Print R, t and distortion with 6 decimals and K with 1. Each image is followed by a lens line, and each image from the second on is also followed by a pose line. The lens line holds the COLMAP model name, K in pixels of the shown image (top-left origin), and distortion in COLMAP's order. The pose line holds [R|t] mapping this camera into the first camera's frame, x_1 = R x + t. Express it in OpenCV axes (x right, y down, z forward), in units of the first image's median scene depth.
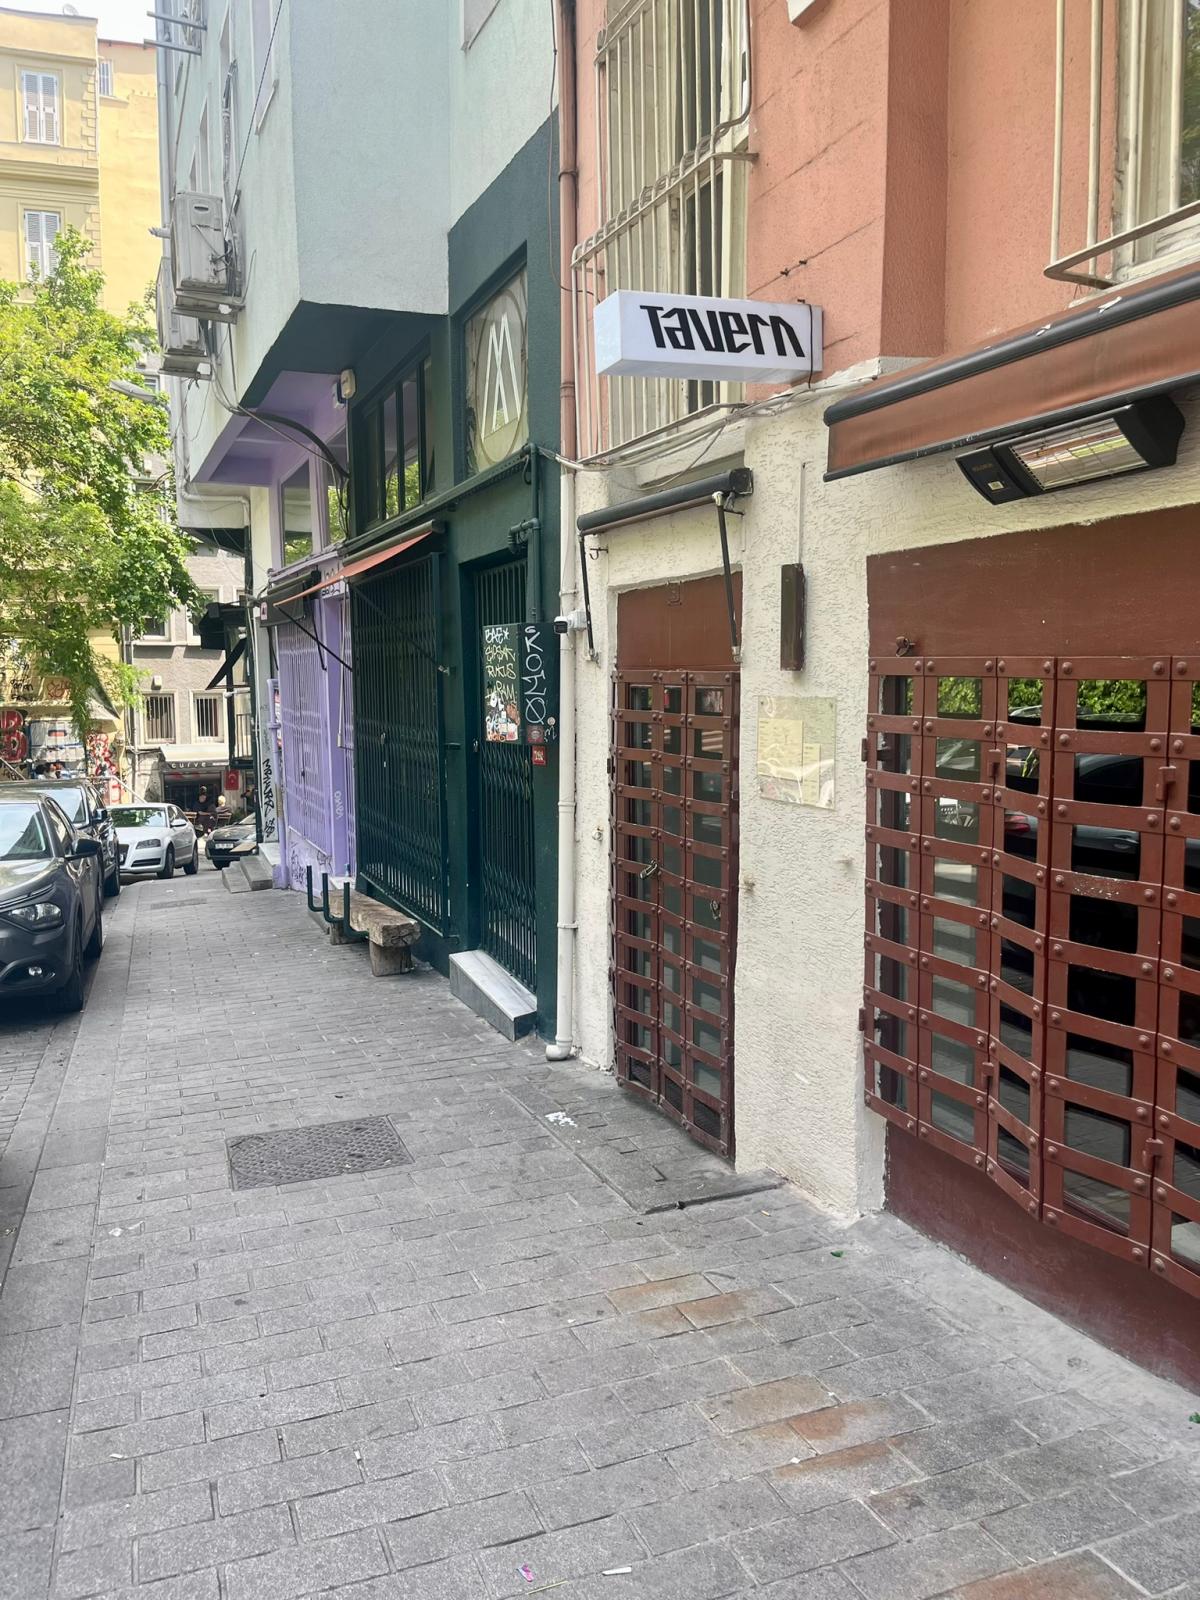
lens RADIAL K [[1252.5, 0, 599.7], [0, 1252.5, 798.3], [0, 0, 1]] dist [0.056127, -0.003161]
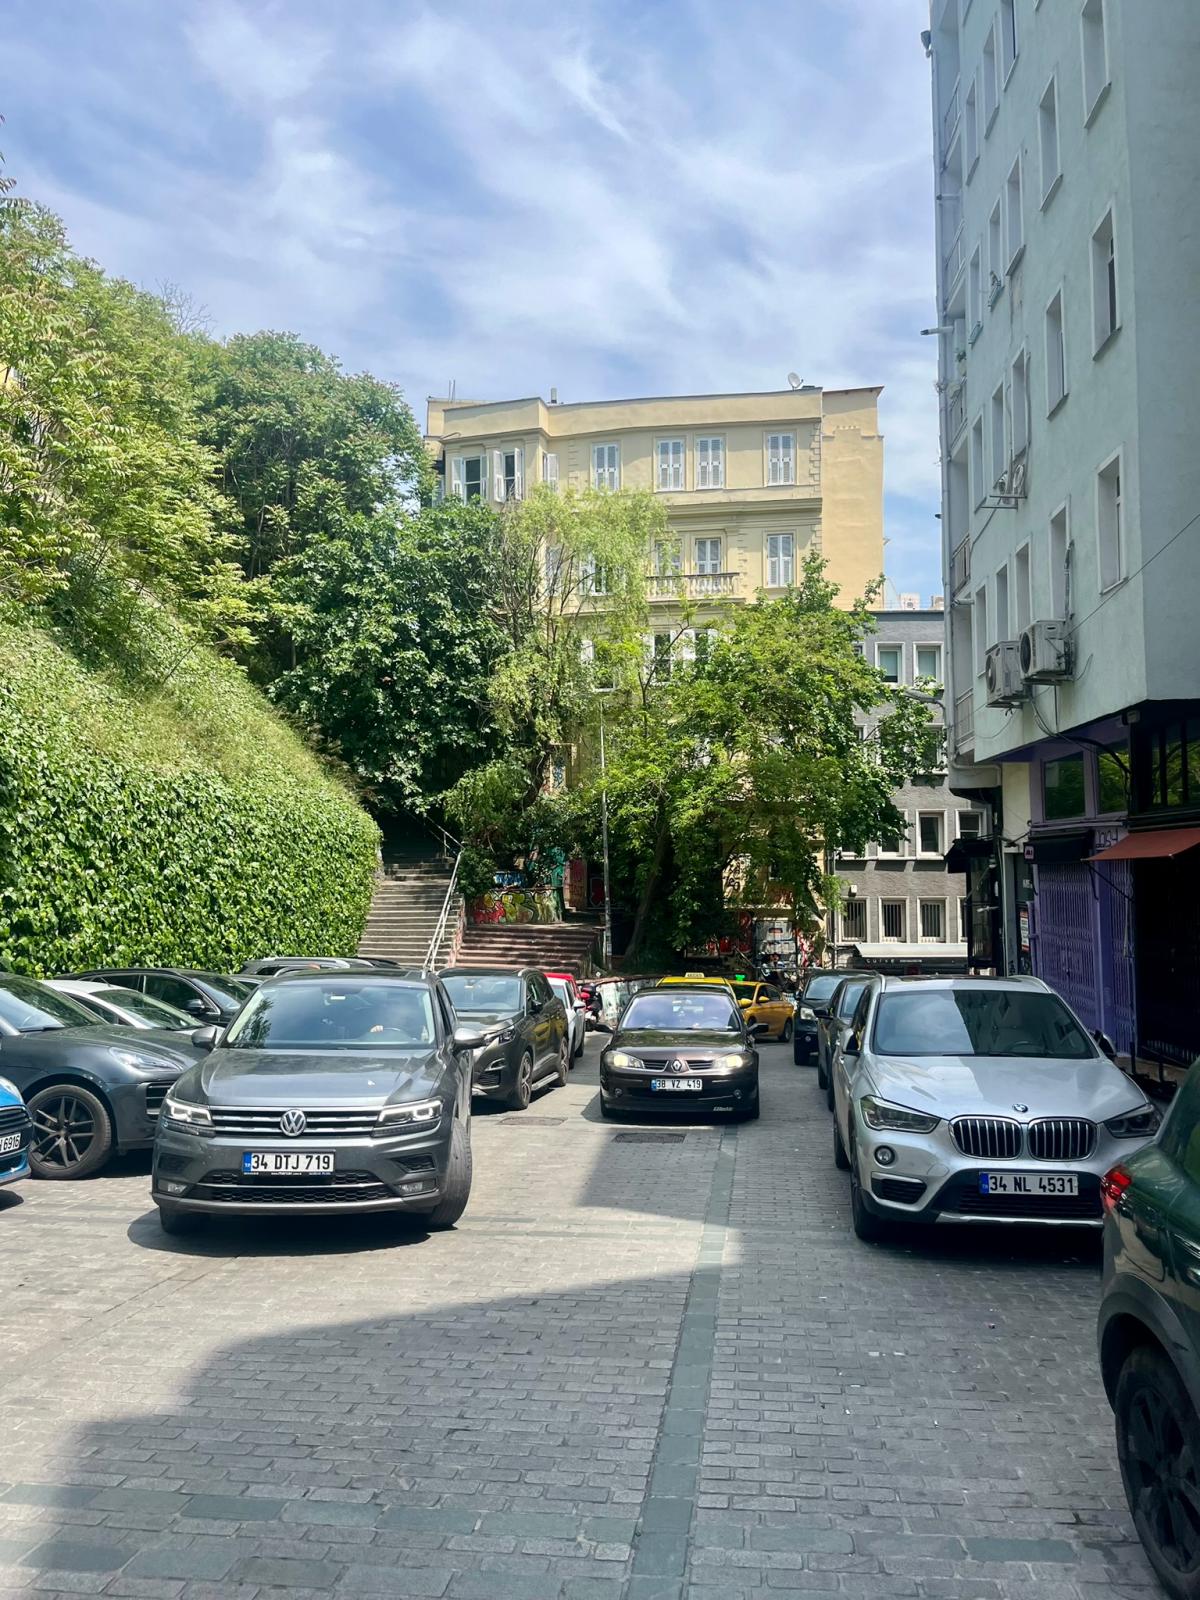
lens RADIAL K [[1252.5, 0, 596.4], [0, 1252.5, 801.6], [0, 0, 1]] dist [0.056127, -0.003161]
pose [[0.893373, -0.017936, -0.448958, -0.028346], [-0.051654, 0.988478, -0.142275, 0.007767], [0.446338, 0.150295, 0.882153, -0.186896]]
